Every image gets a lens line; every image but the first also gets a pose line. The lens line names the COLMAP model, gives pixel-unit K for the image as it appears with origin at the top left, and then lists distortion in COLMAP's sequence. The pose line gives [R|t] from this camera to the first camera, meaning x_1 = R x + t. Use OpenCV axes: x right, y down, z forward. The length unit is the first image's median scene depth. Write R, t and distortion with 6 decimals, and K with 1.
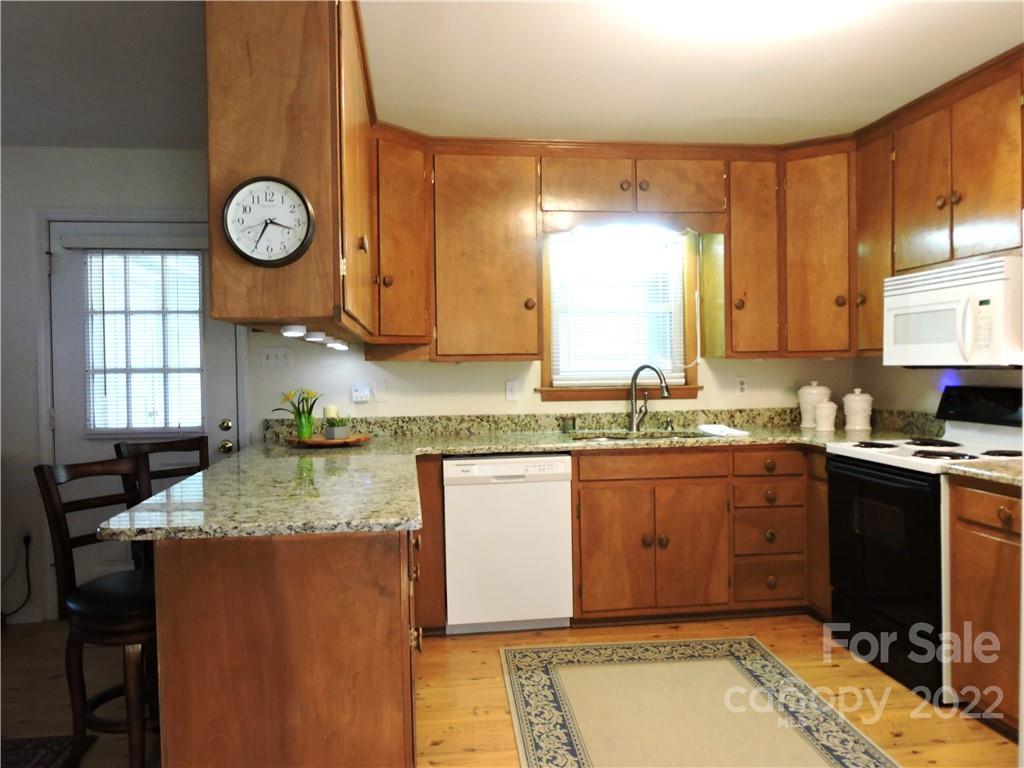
lens RADIAL K [[832.8, 0, 512.0], [0, 832.8, 384.0], [0, 0, 1]] dist [0.004702, 0.000223]
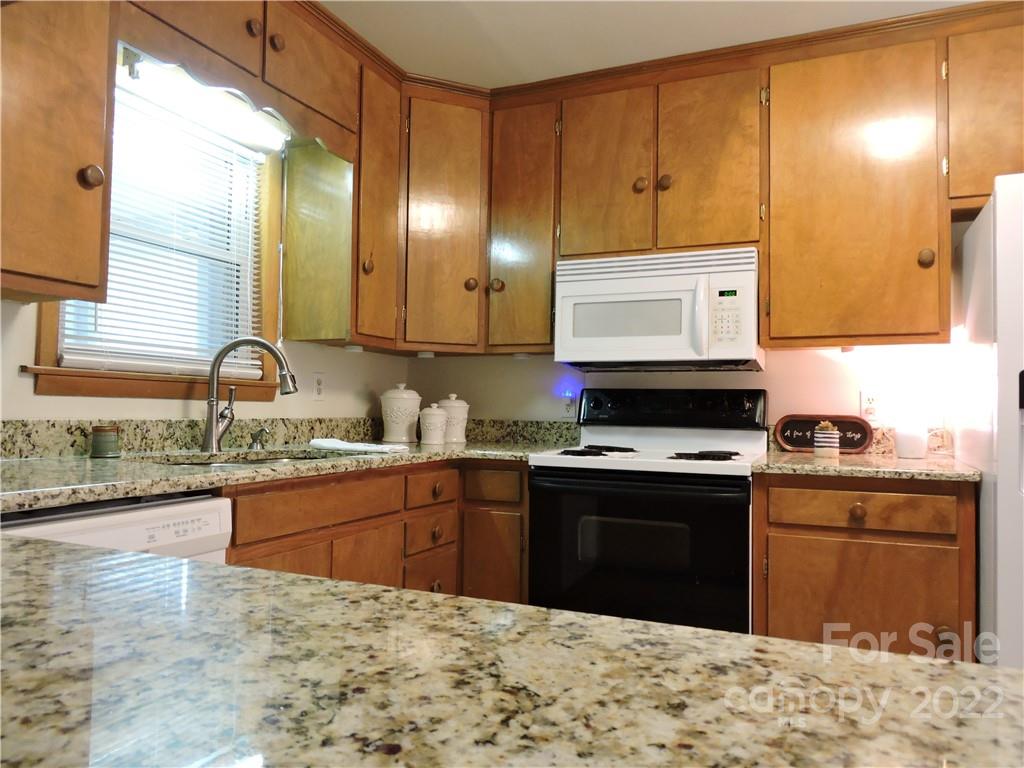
lens RADIAL K [[729.5, 0, 512.0], [0, 729.5, 384.0], [0, 0, 1]] dist [-0.003214, 0.001697]
pose [[0.515485, 0.055238, 0.855116, -0.192800], [-0.003763, 0.998056, -0.062203, 0.042475], [-0.856890, 0.028847, 0.514691, 0.584090]]
